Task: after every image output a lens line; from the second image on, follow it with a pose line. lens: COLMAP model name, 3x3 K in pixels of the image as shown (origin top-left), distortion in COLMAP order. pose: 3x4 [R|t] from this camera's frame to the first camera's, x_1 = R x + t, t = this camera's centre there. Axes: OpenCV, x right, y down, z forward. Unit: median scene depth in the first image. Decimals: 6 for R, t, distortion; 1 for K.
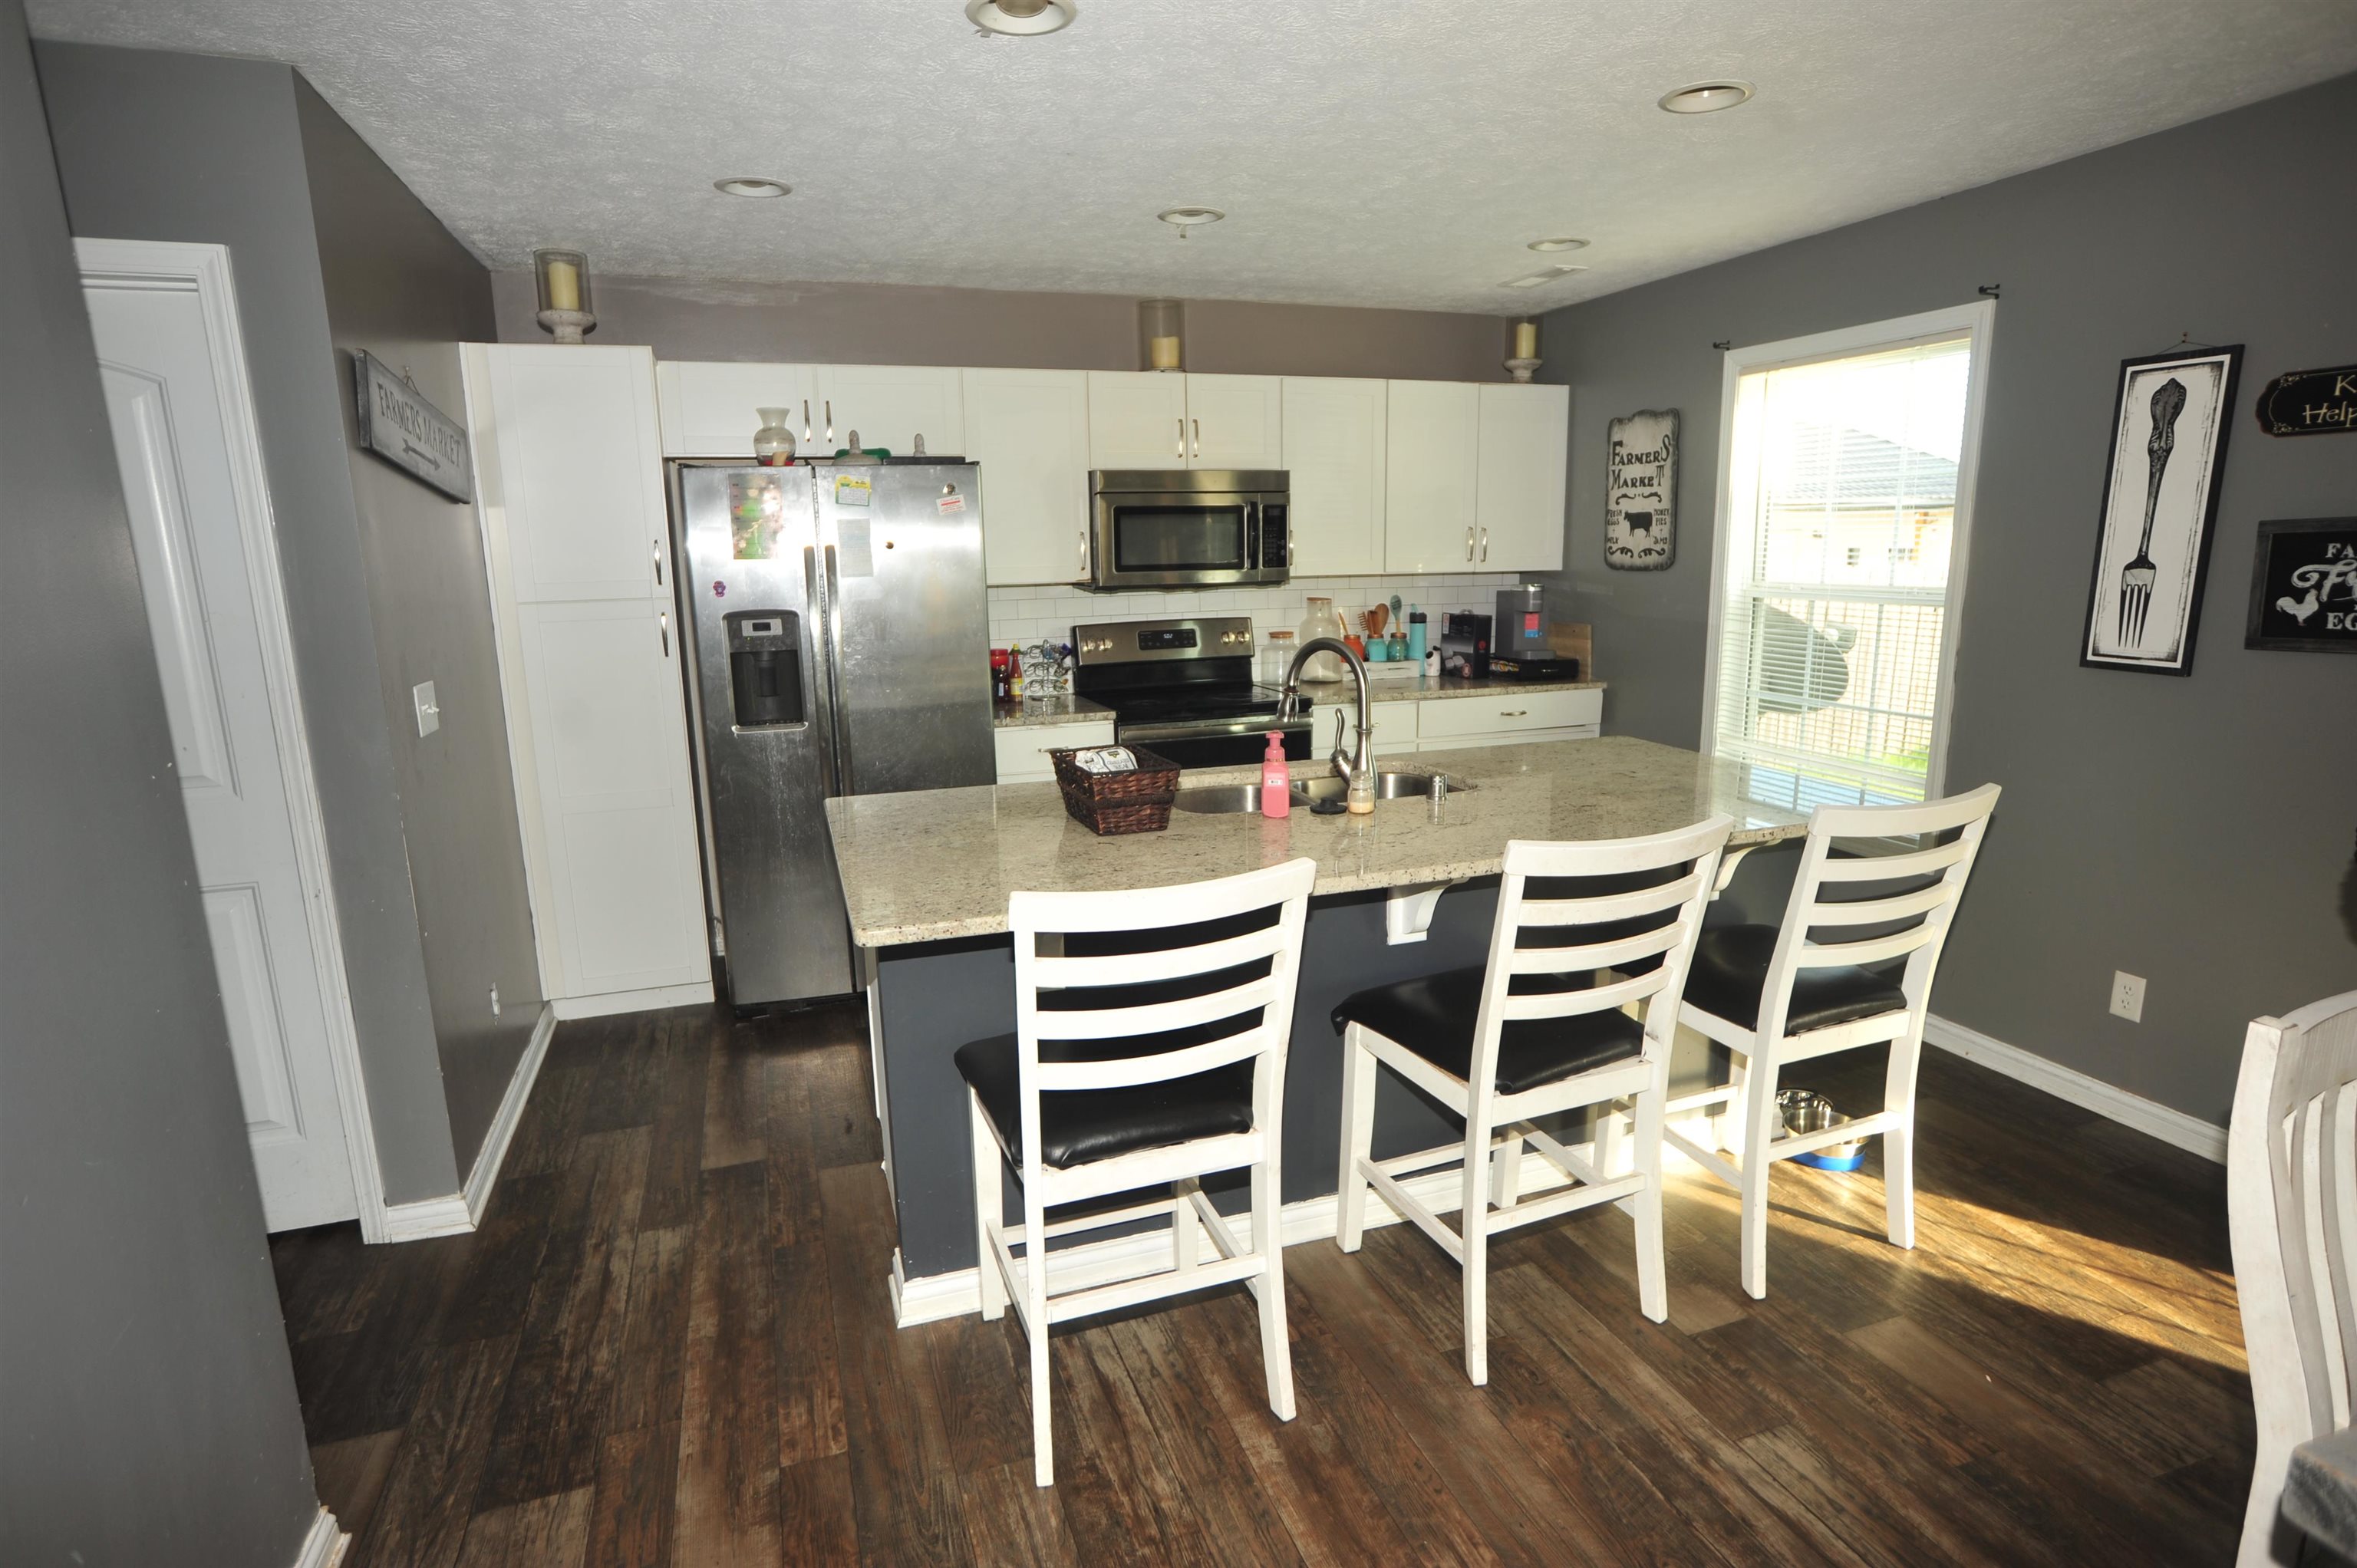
lens RADIAL K [[1176.1, 0, 1183.6], [0, 1176.1, 801.9], [0, 0, 1]] dist [-0.065362, 0.040026]
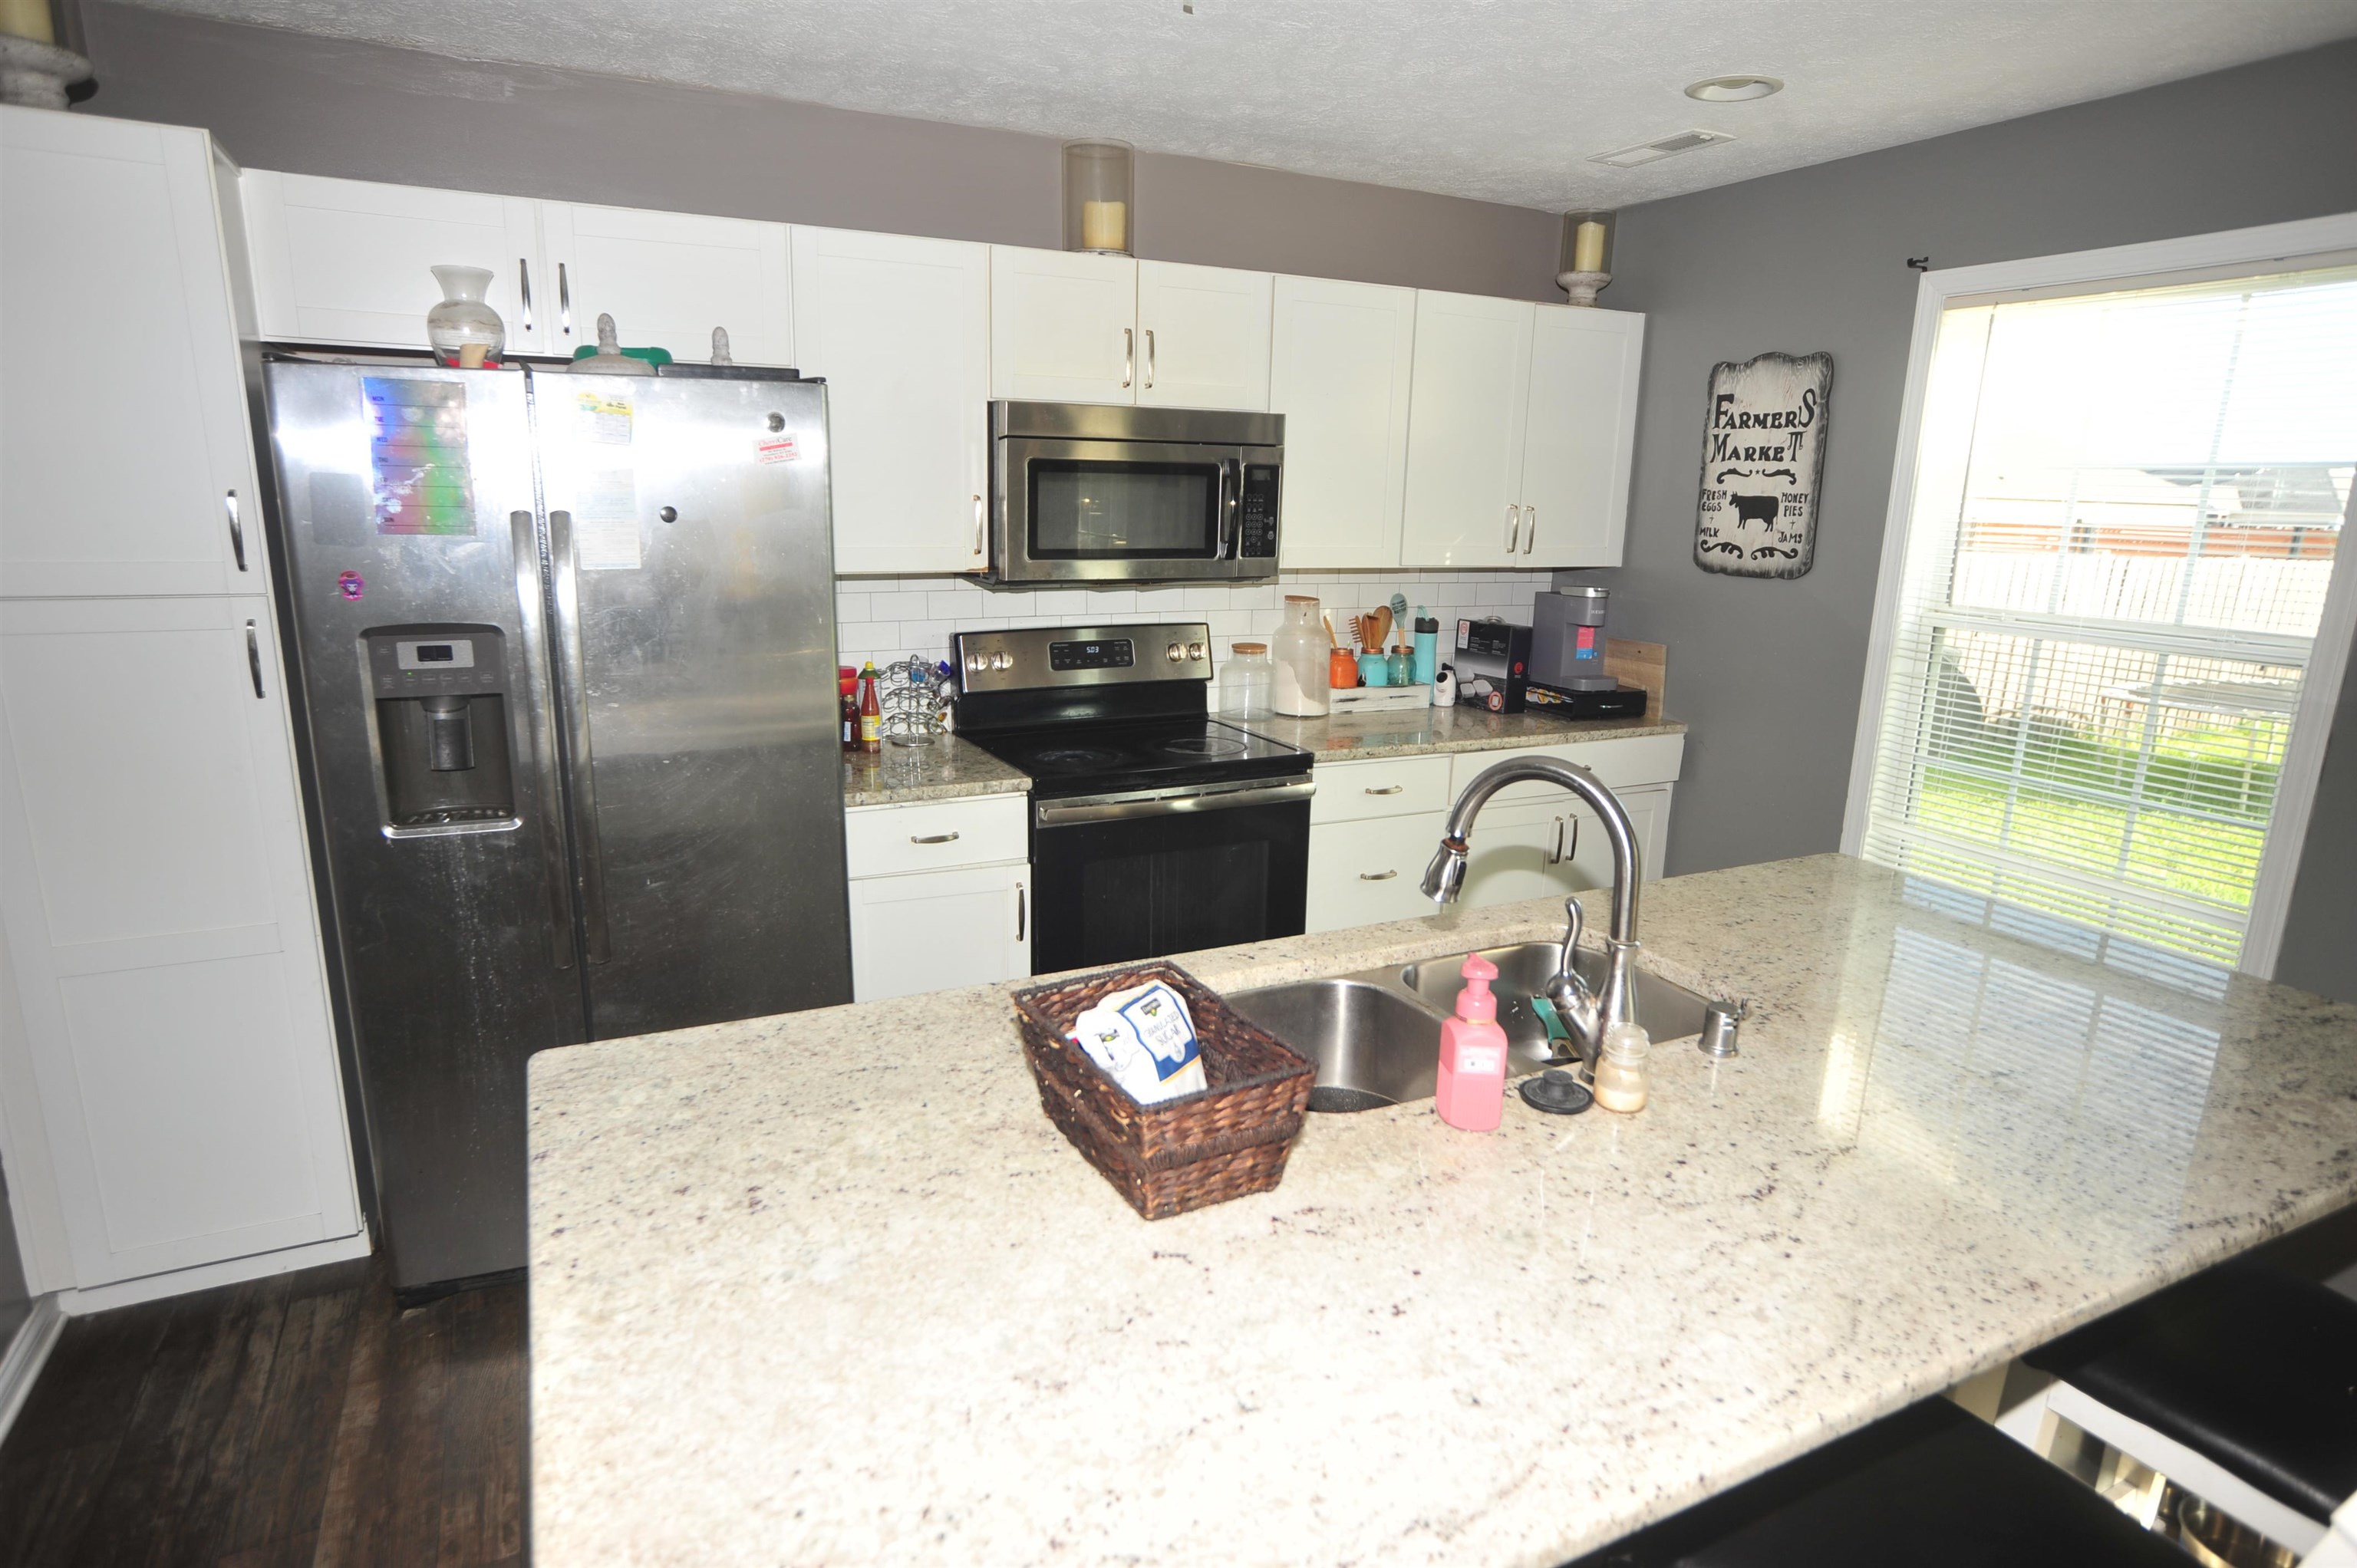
lens RADIAL K [[1278.1, 0, 1178.8], [0, 1278.1, 806.7], [0, 0, 1]] dist [-0.055483, 0.033717]
pose [[0.991136, 0.007089, 0.132664, -0.064951], [-0.011188, 0.999482, 0.030177, -0.076382], [-0.132381, -0.031393, 0.990702, 0.266620]]
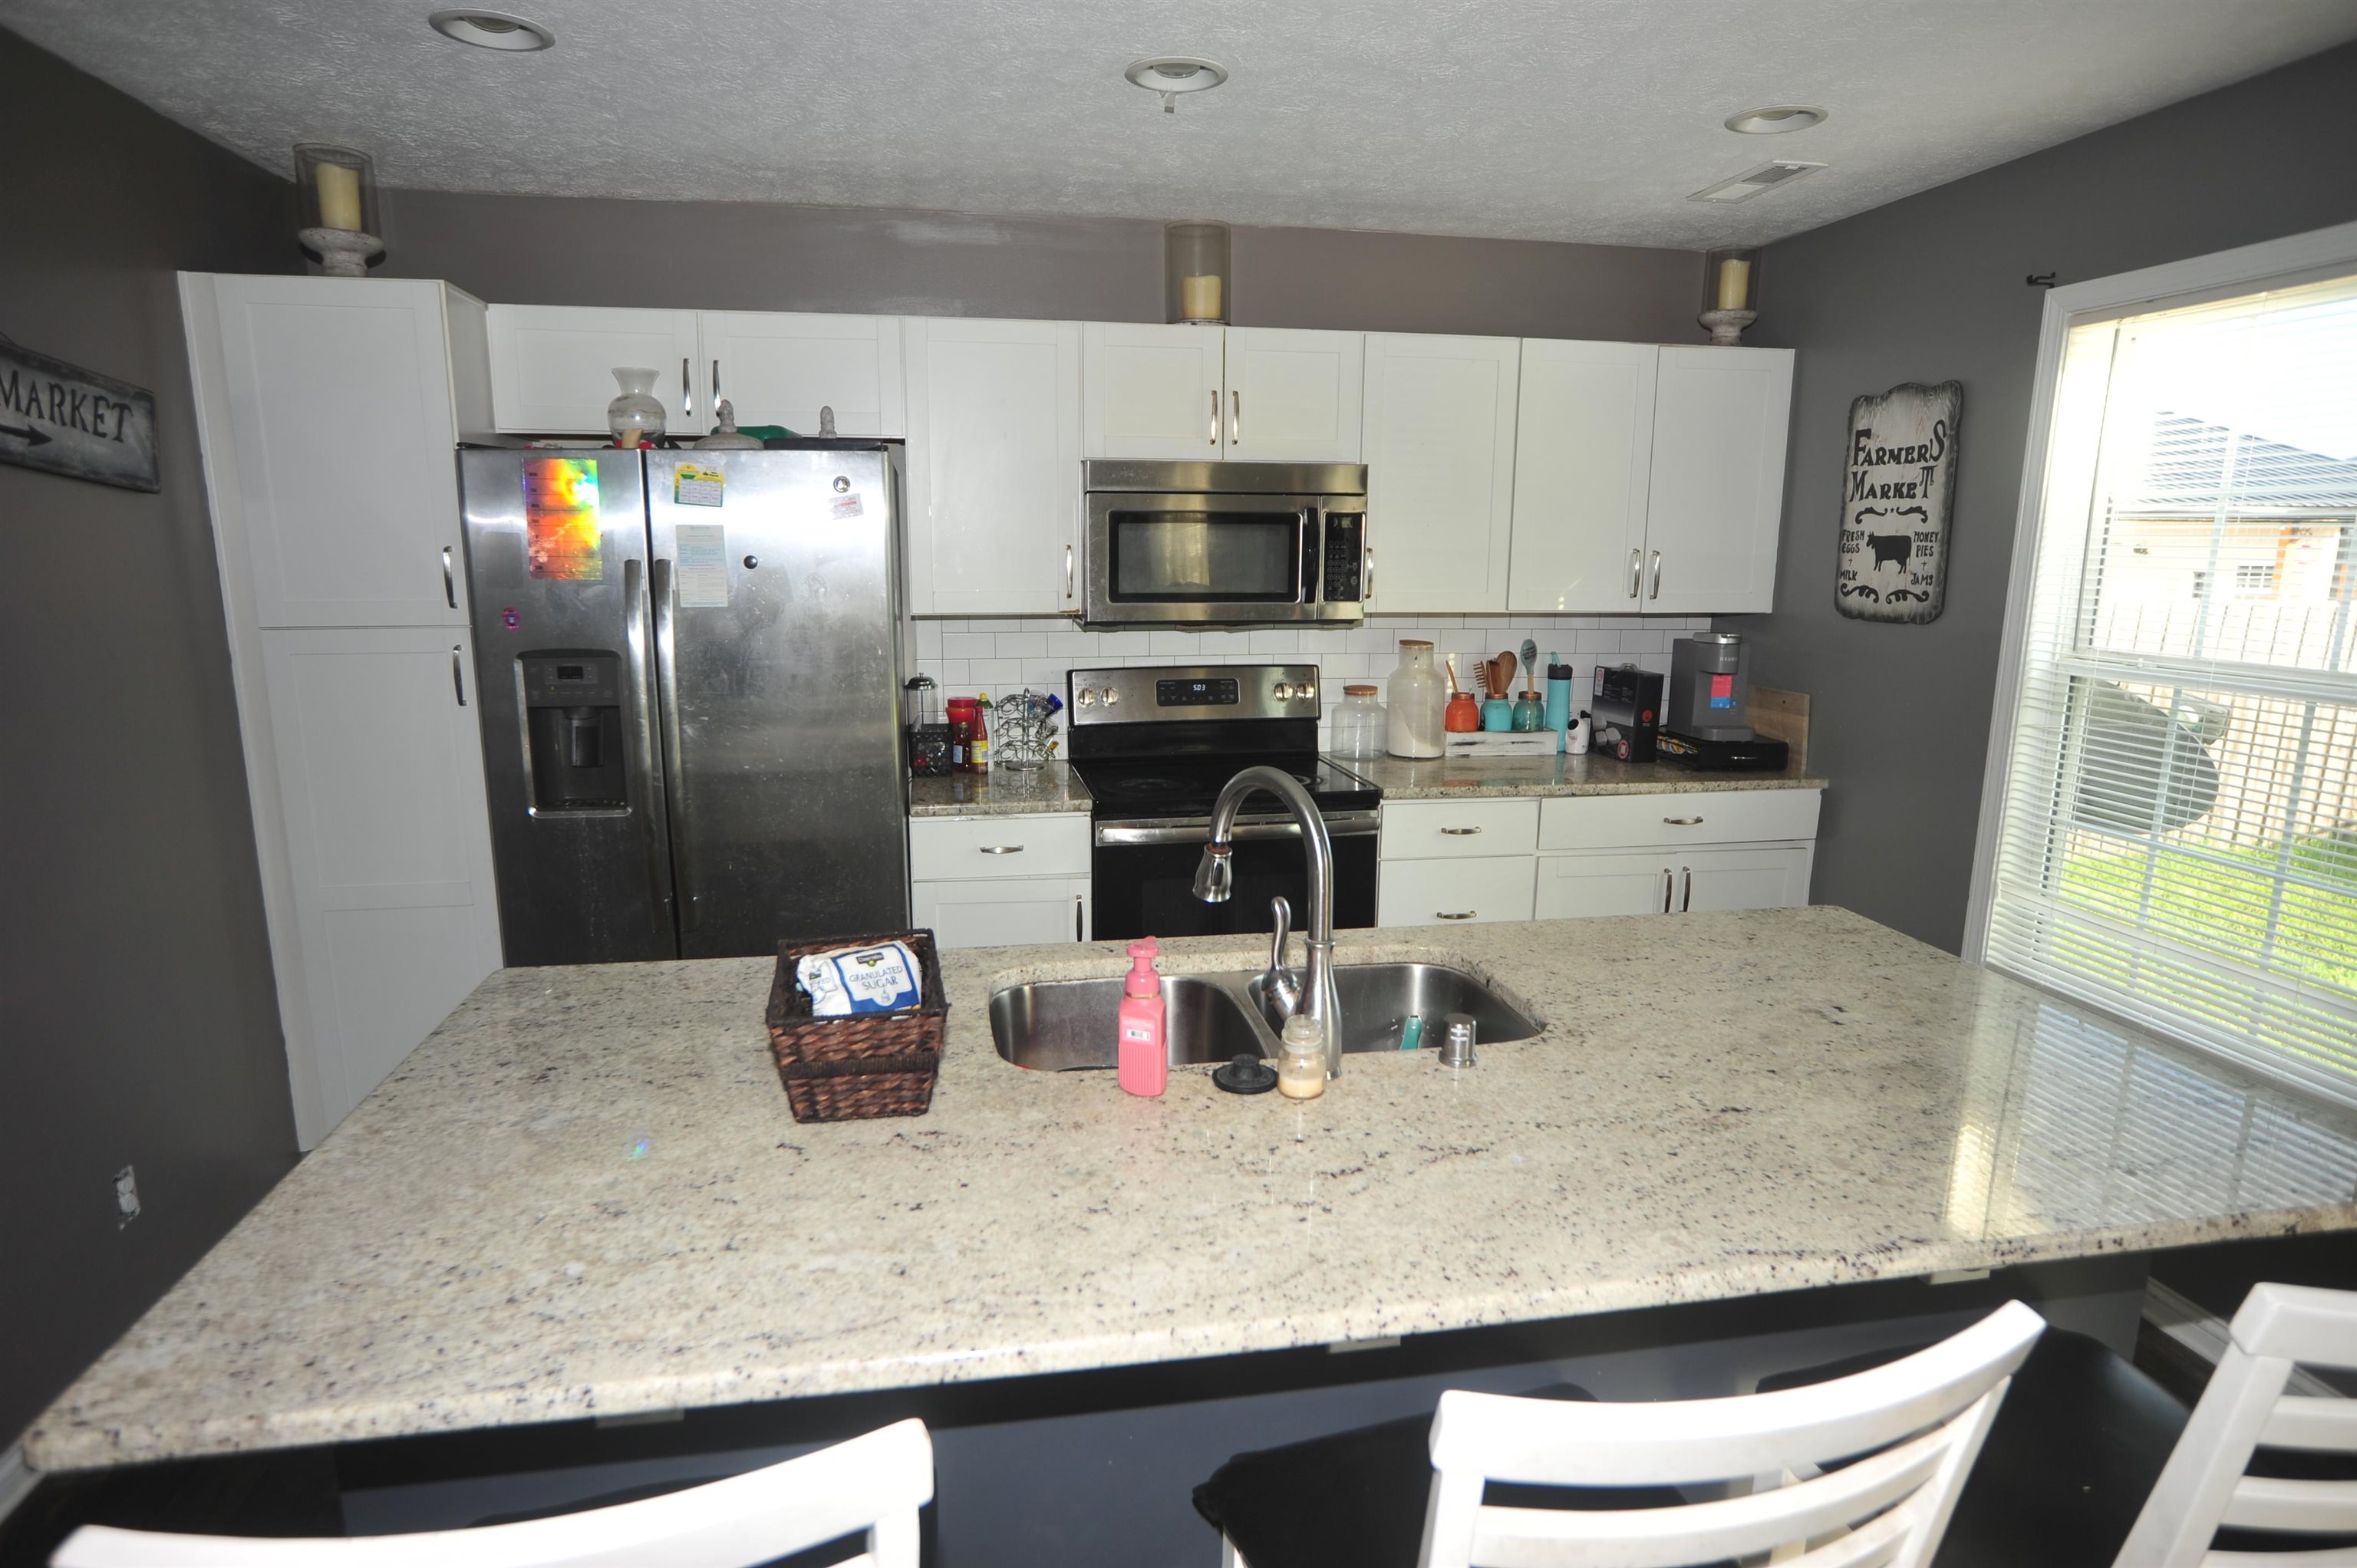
lens RADIAL K [[1278.1, 0, 1178.8], [0, 1278.1, 806.7], [0, 0, 1]] dist [-0.055483, 0.033717]
pose [[0.988434, 0.054469, -0.141531, 0.095900], [-0.055511, 0.998452, -0.003425, -0.066993], [0.141126, 0.011242, 0.989928, 0.221737]]
